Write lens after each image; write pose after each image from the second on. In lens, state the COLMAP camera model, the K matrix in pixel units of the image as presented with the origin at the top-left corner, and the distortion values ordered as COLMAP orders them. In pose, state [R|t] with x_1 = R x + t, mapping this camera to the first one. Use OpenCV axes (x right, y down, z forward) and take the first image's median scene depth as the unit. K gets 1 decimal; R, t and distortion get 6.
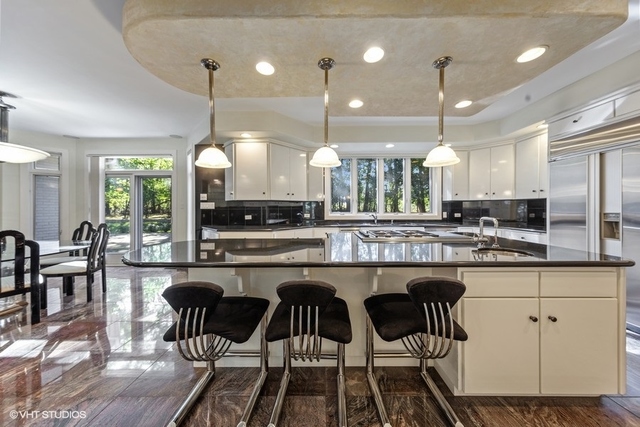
lens RADIAL K [[203.2, 0, 319.2], [0, 203.2, 207.7], [0, 0, 1]] dist [-0.016335, 0.000022]
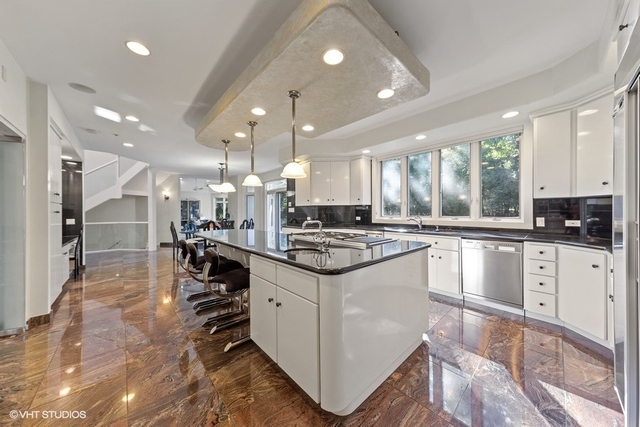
lens RADIAL K [[213.9, 0, 323.3], [0, 213.9, 211.9], [0, 0, 1]] dist [0.000918, 0.000039]
pose [[0.699545, -0.000876, -0.714588, 0.721757], [0.006490, 0.999966, 0.005128, -0.003376], [0.714559, -0.008225, 0.699527, 0.084981]]
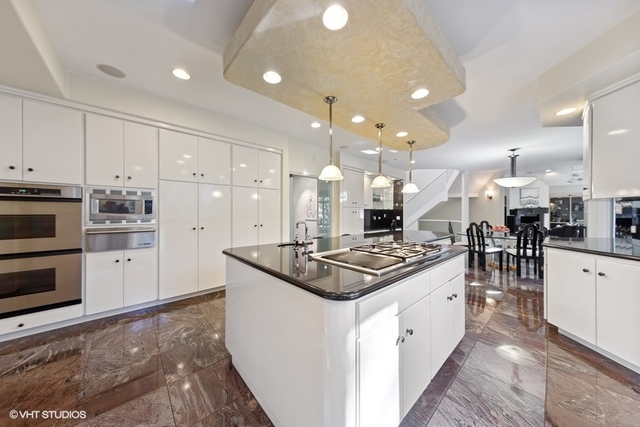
lens RADIAL K [[213.9, 0, 323.3], [0, 213.9, 211.9], [0, 0, 1]] dist [0.000918, 0.000039]
pose [[-0.722602, -0.001250, -0.691263, 0.684395], [0.000605, 0.999997, -0.002441, -0.002505], [0.691264, -0.002182, -0.722599, 0.839406]]
